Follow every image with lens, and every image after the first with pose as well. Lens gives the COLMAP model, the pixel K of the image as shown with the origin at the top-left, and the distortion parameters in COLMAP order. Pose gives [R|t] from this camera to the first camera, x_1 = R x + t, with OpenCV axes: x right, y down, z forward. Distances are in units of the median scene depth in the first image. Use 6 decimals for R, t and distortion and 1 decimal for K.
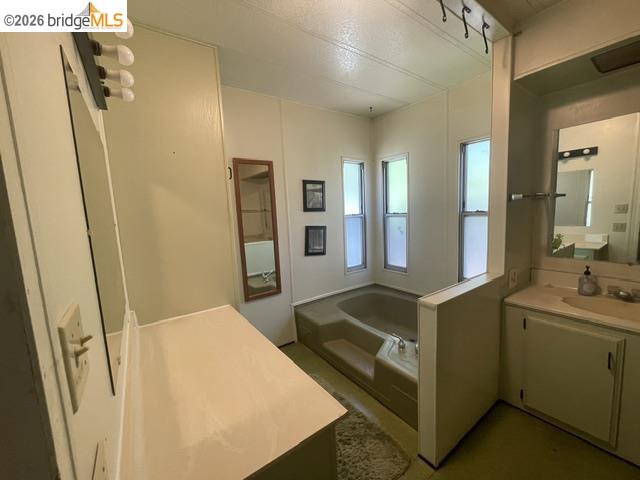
lens RADIAL K [[258.3, 0, 321.3], [0, 258.3, 238.8], [0, 0, 1]] dist [-0.000077, -0.000228]
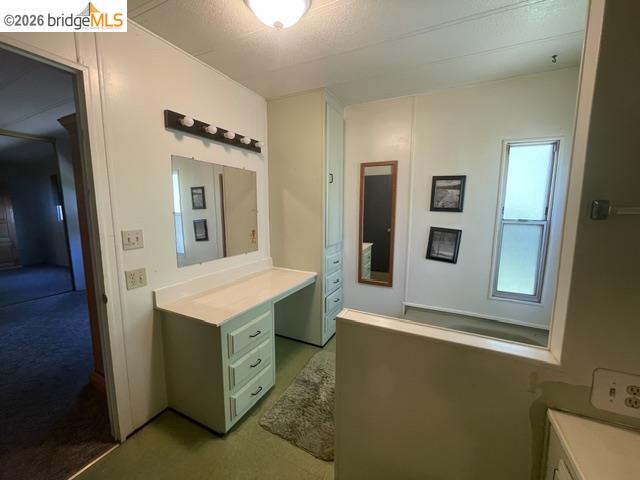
lens RADIAL K [[258.3, 0, 321.3], [0, 258.3, 238.8], [0, 0, 1]] dist [-0.000077, -0.000228]
pose [[0.466230, 0.159294, -0.870204, 0.551906], [-0.132278, 0.985150, 0.109464, -0.055085], [0.874718, 0.064073, 0.480378, 0.218537]]
